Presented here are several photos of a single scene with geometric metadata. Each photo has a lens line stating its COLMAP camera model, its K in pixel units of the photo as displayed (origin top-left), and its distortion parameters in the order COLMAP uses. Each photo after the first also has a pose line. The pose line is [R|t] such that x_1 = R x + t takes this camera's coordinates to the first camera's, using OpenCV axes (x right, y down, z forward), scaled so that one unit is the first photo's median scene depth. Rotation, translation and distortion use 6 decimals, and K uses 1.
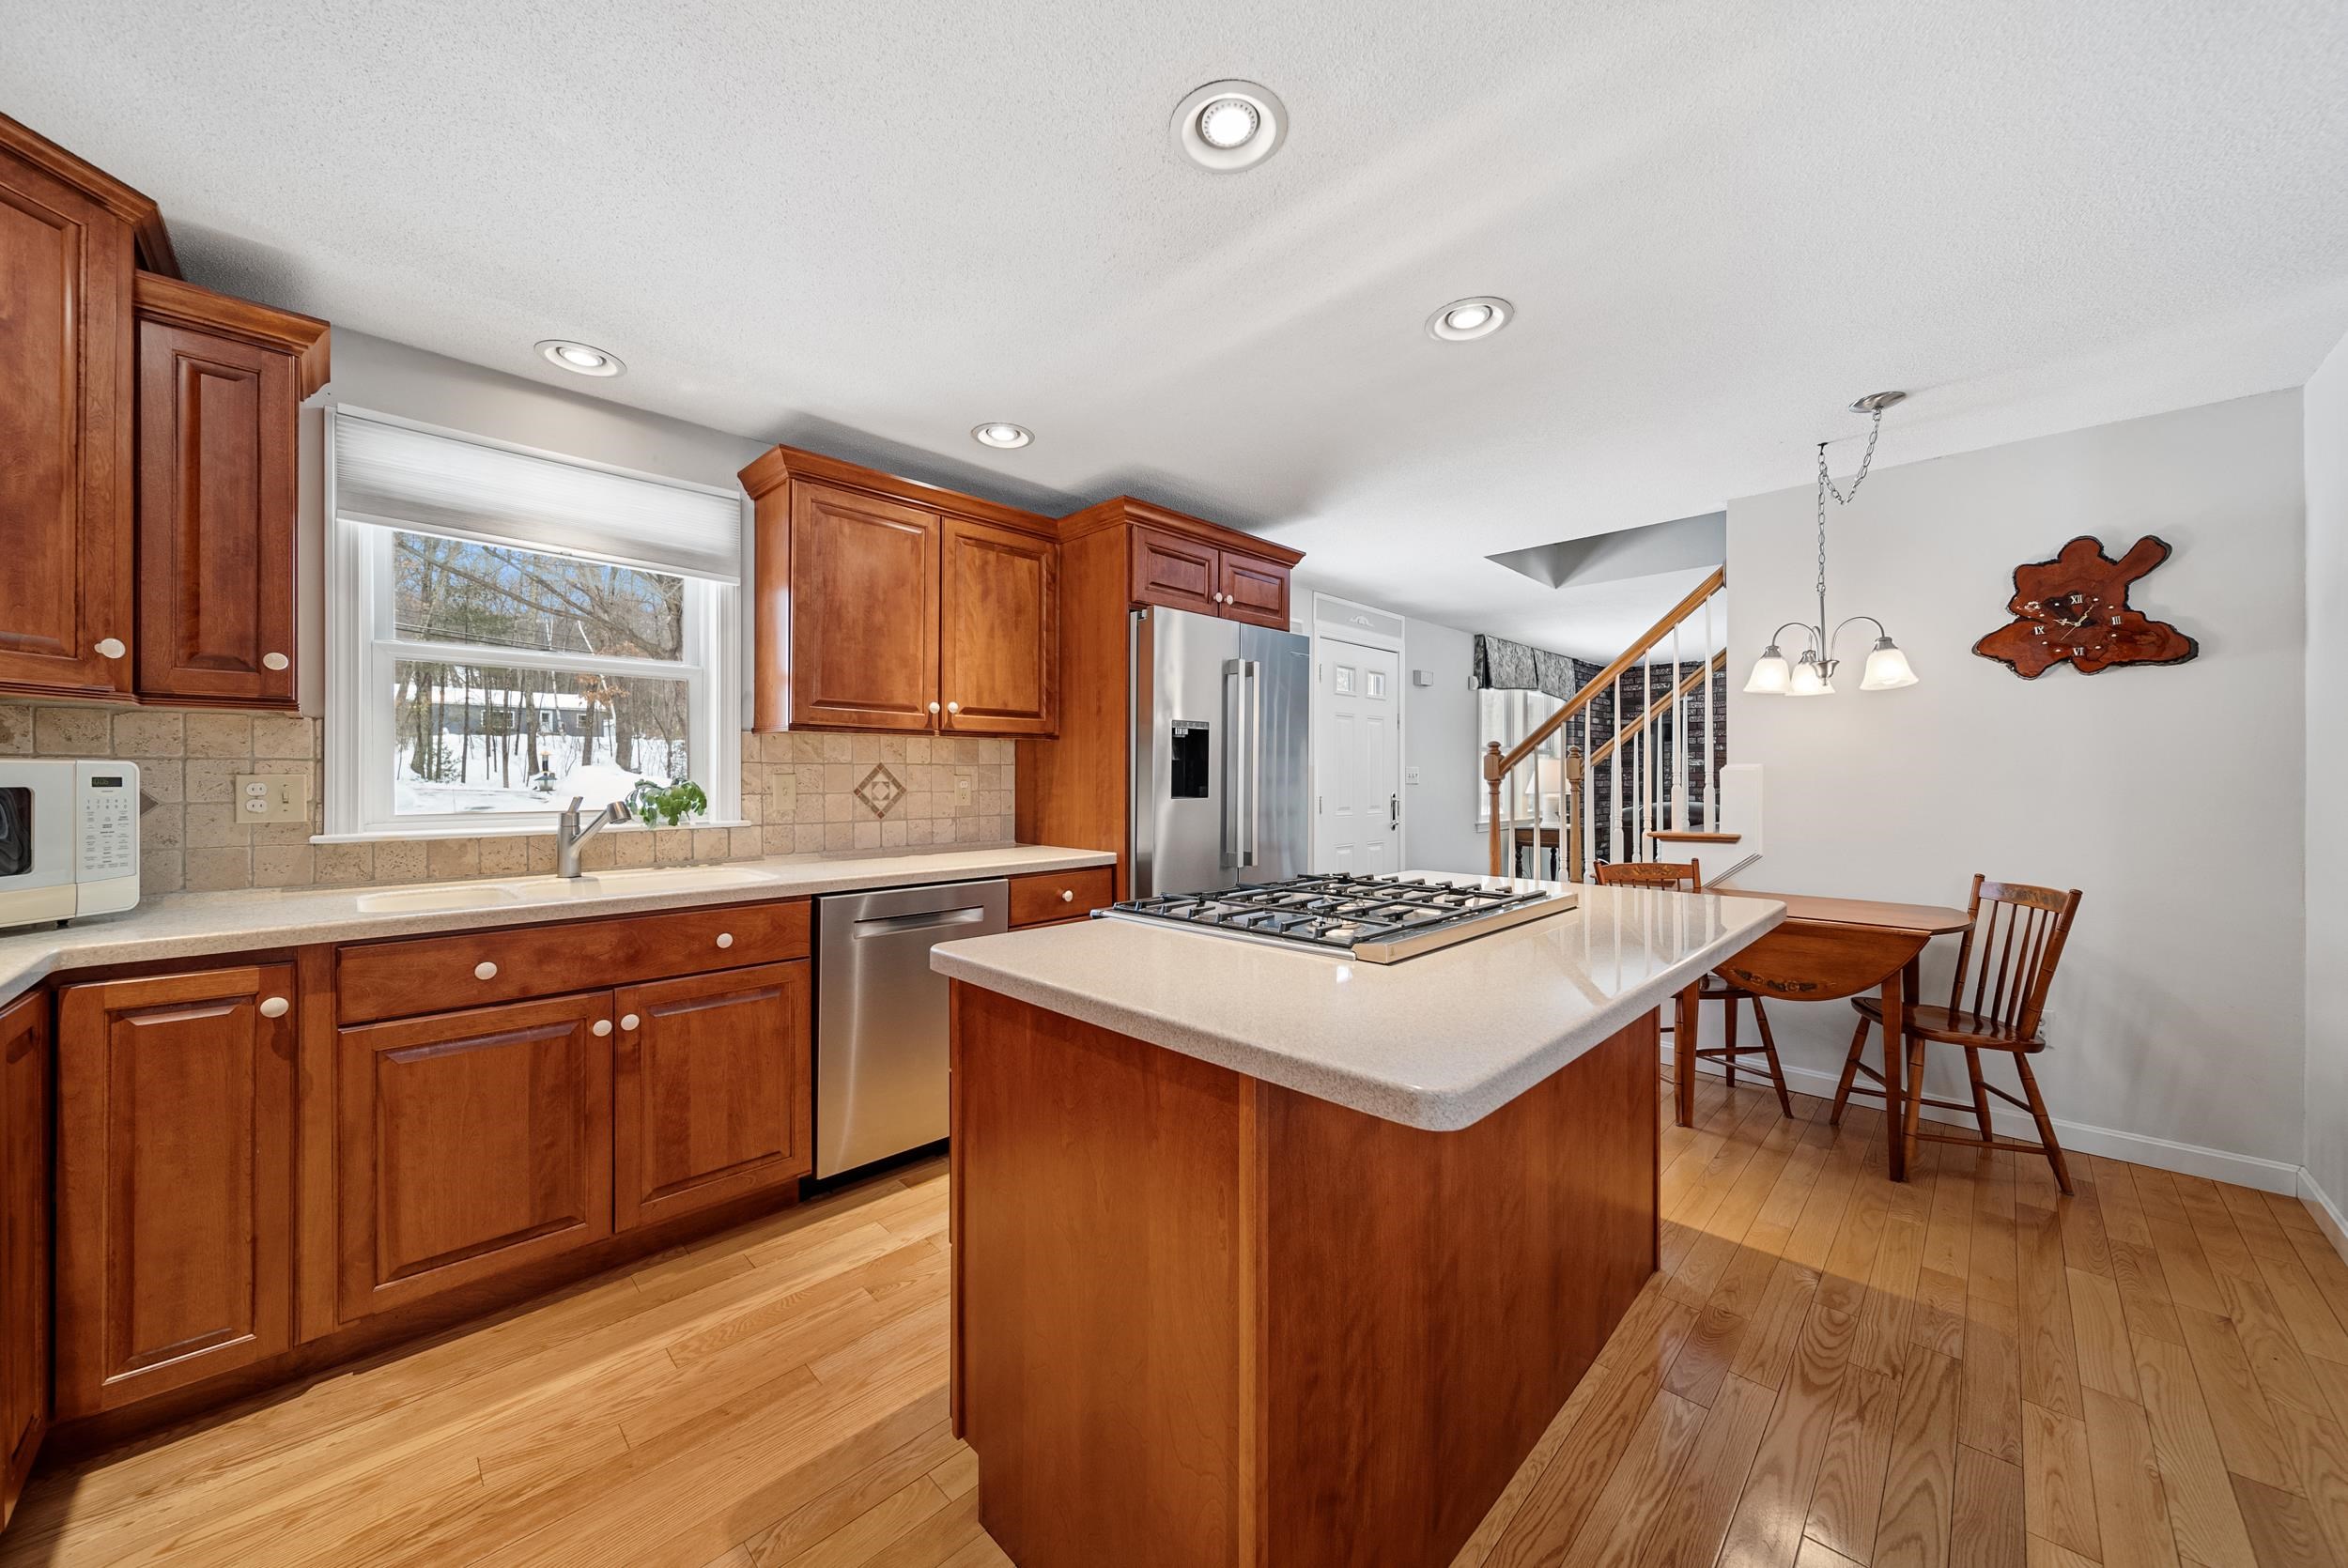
lens RADIAL K [[834.7, 0, 1174.5], [0, 834.7, 780.5], [0, 0, 1]] dist [0.000267, -0.001079]
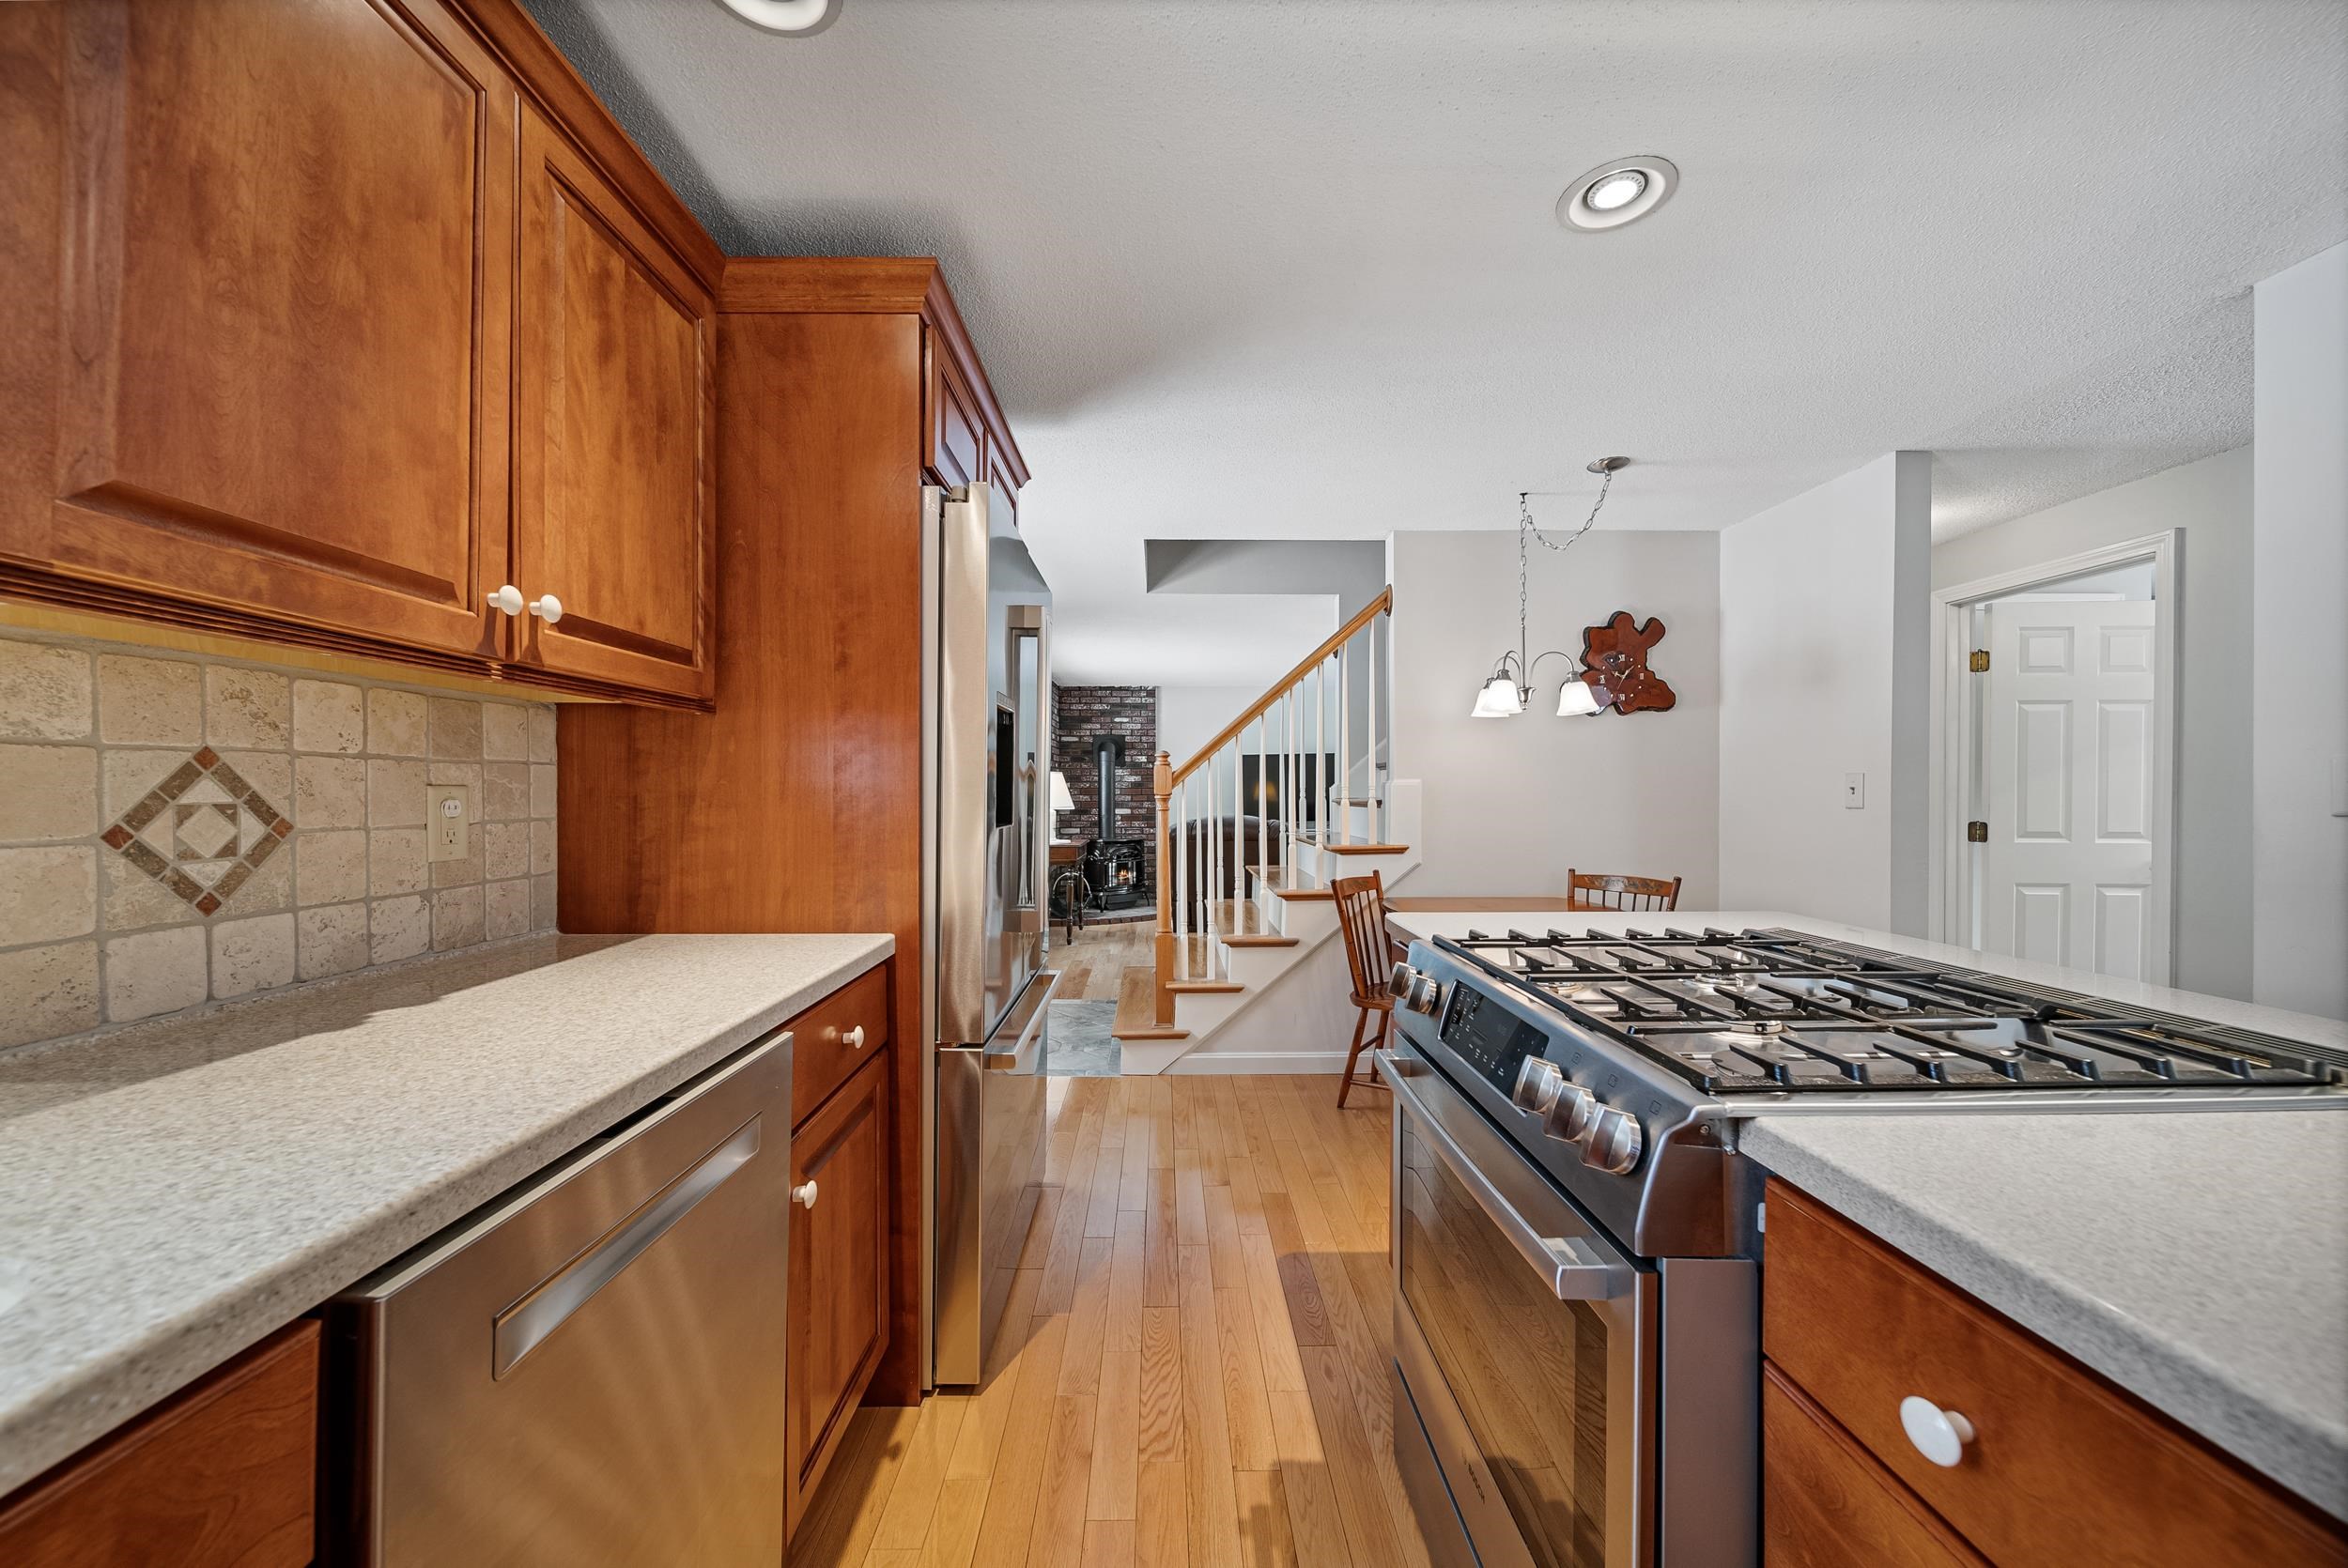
lens RADIAL K [[834.7, 0, 1166.3], [0, 834.7, 800.4], [0, 0, 1]] dist [0.000267, -0.001079]
pose [[0.700448, -0.006810, 0.713671, -0.368974], [0.002546, 0.999972, 0.007044, -0.001317], [-0.713699, -0.003117, 0.700445, 0.571862]]
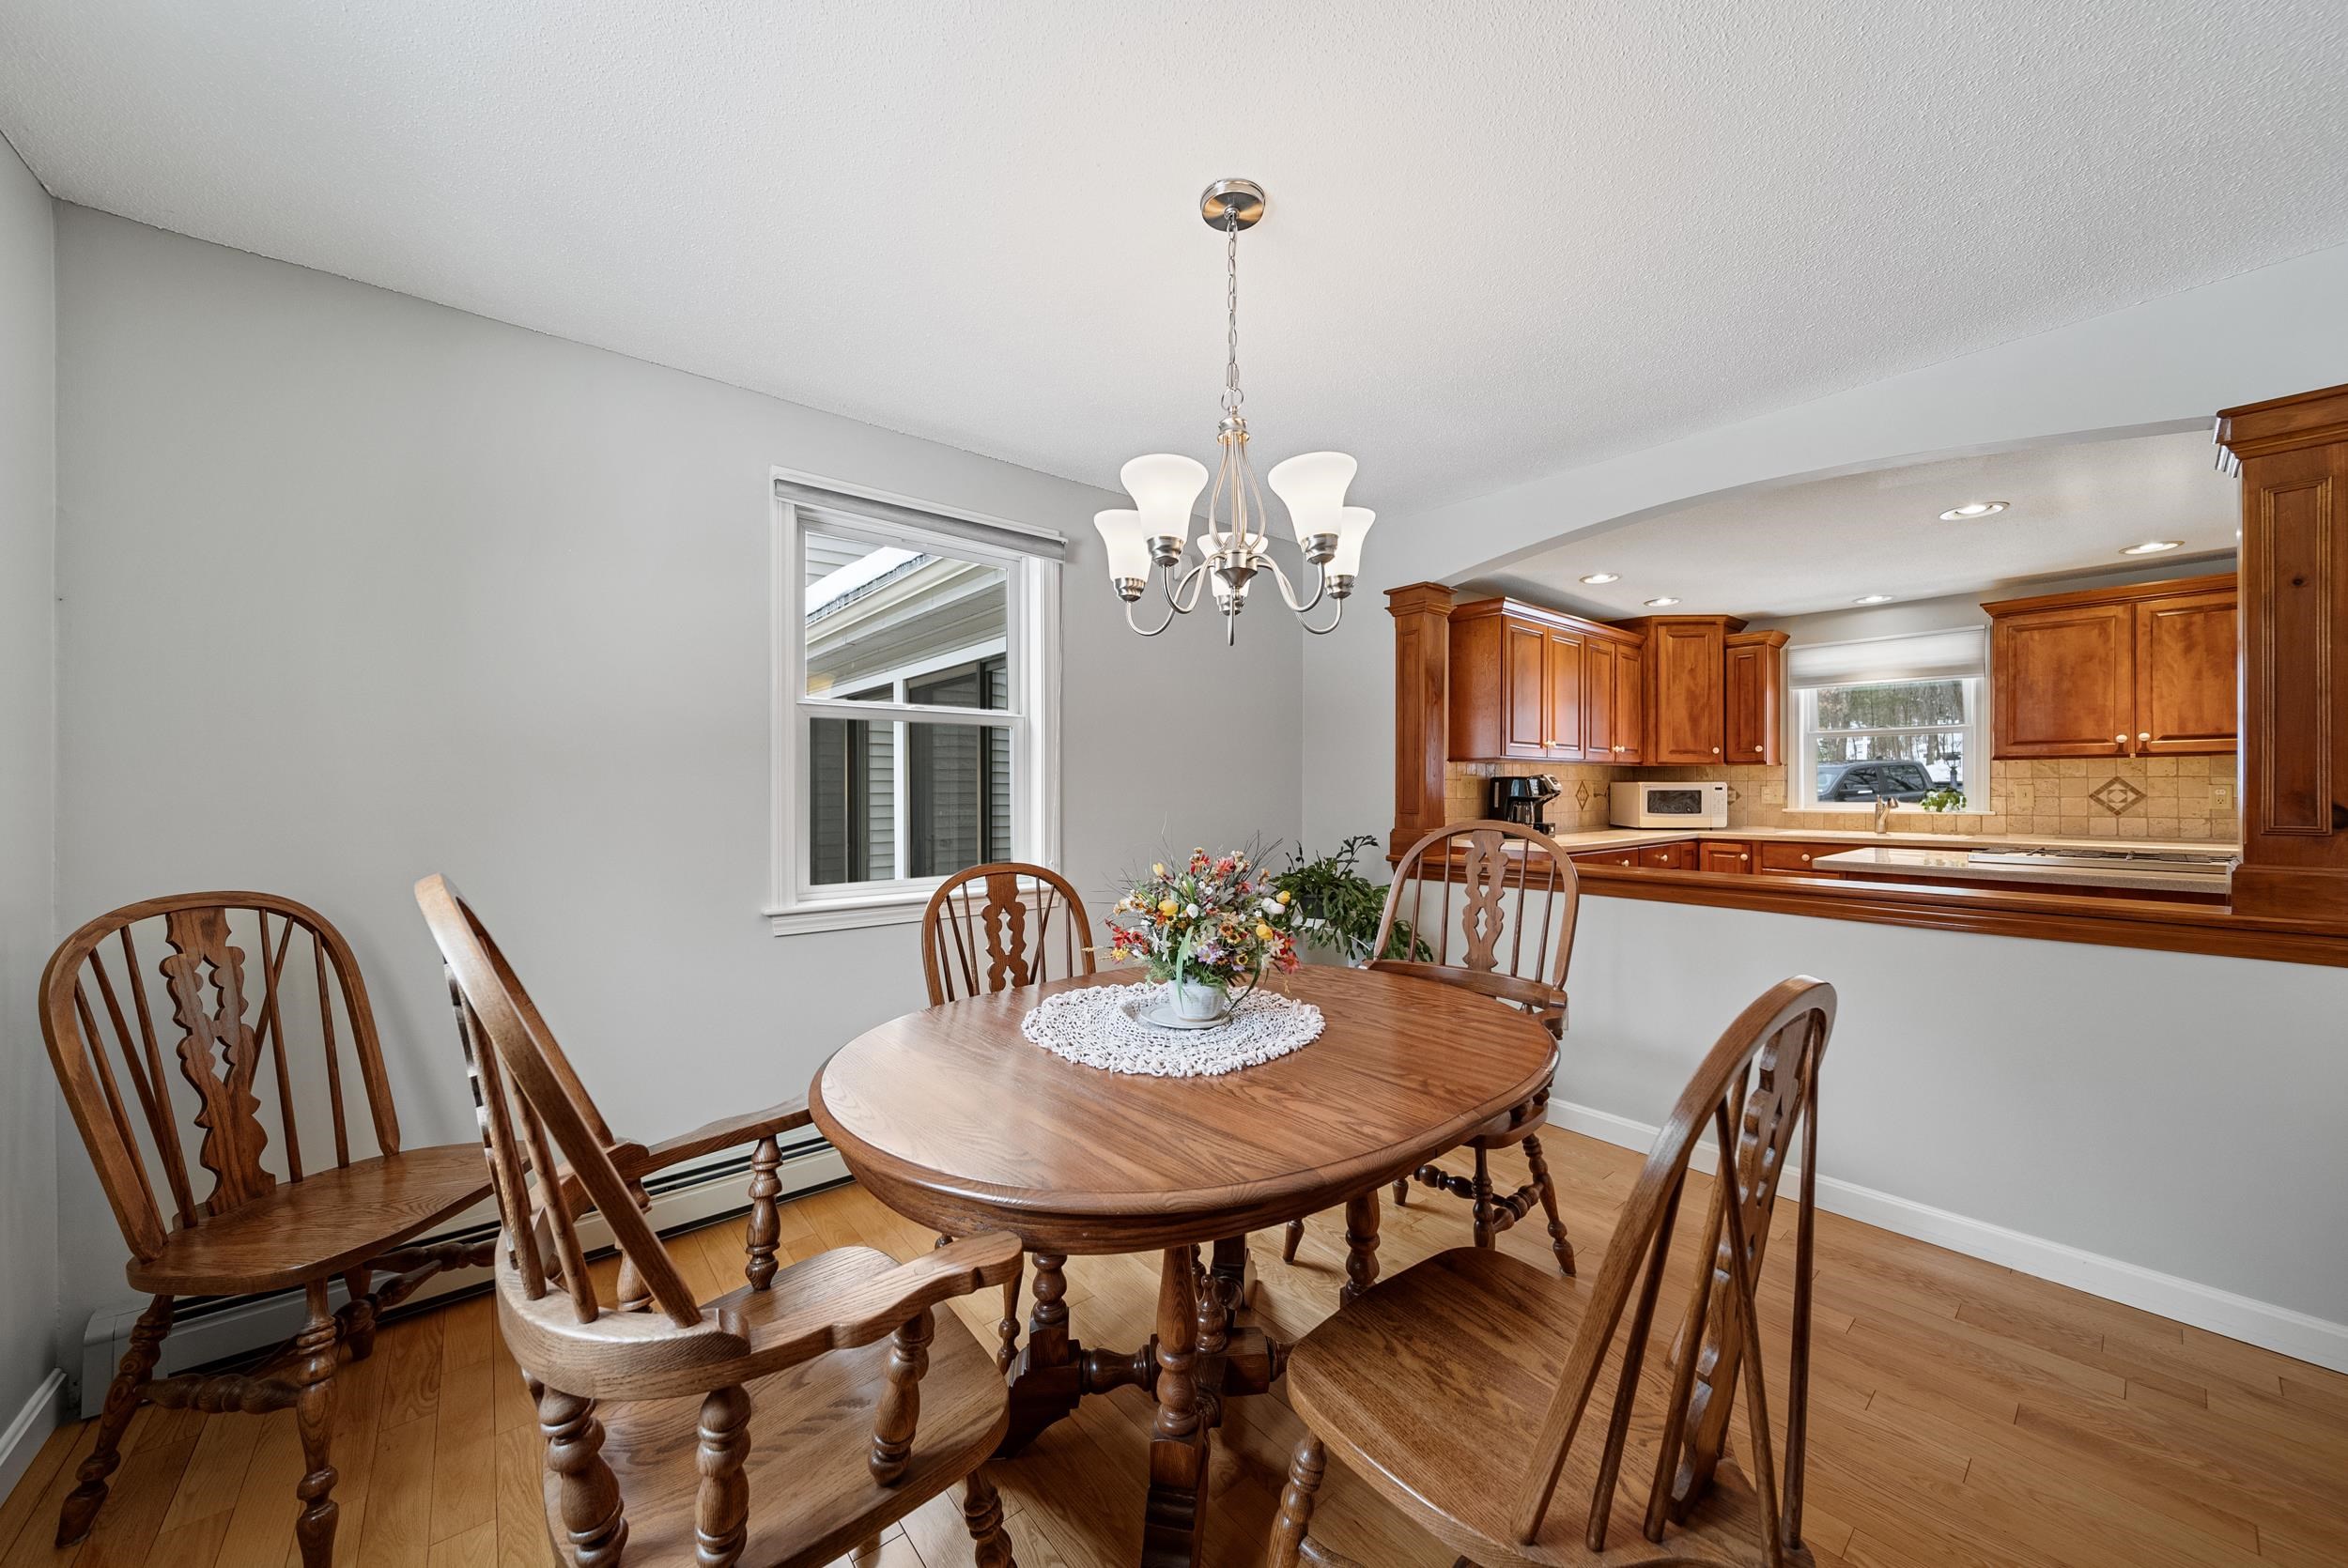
lens RADIAL K [[834.7, 0, 1169.3], [0, 834.7, 793.7], [0, 0, 1]] dist [0.000267, -0.001079]
pose [[-0.091086, 0.004204, -0.995834, 1.394111], [-0.002084, 0.999988, 0.004413, 0.006783], [0.995841, 0.002477, -0.091077, -0.555868]]
